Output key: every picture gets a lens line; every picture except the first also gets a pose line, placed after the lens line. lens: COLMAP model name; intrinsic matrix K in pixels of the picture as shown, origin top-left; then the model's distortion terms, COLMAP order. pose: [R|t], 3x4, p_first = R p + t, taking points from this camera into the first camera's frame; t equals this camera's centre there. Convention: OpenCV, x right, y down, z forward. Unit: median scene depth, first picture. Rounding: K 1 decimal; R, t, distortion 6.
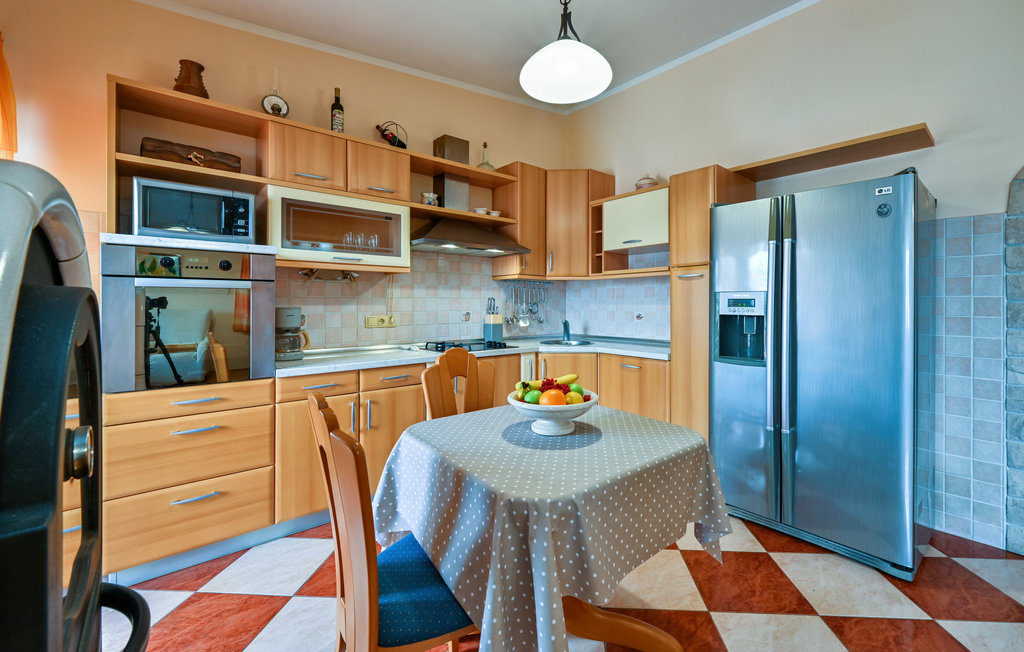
lens RADIAL K [[412.3, 0, 528.9], [0, 412.3, 305.5], [0, 0, 1]] dist [-0.000630, 0.000152]
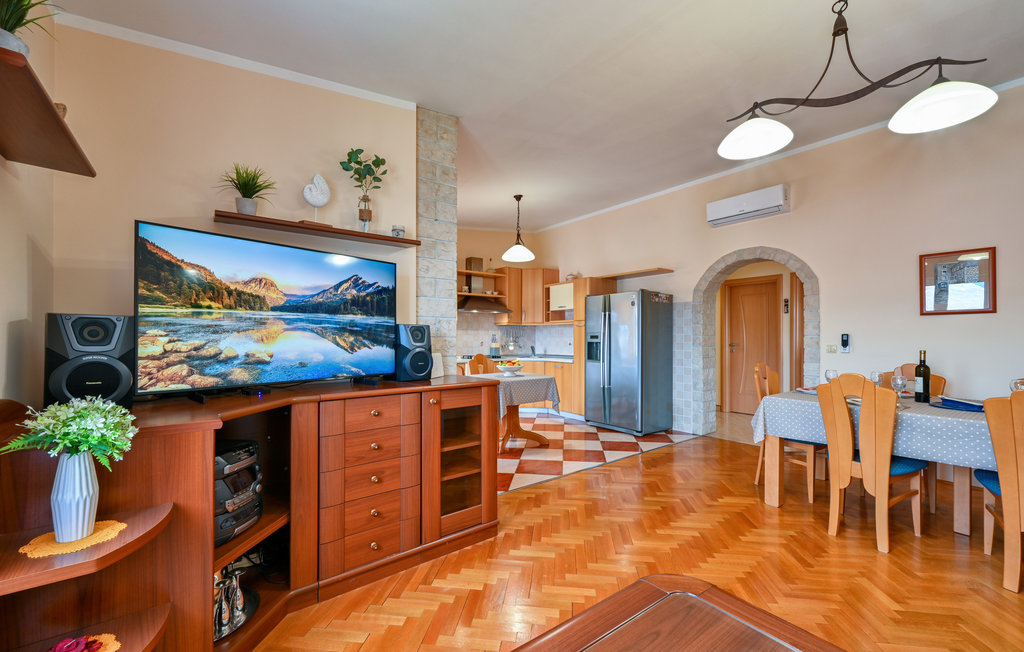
lens RADIAL K [[412.3, 0, 509.3], [0, 412.3, 335.0], [0, 0, 1]] dist [-0.000630, 0.000152]
pose [[0.997670, -0.000510, -0.068216, 0.124437], [-0.000228, 0.999942, -0.010801, 0.006088], [0.068218, 0.010791, 0.997612, -1.024818]]
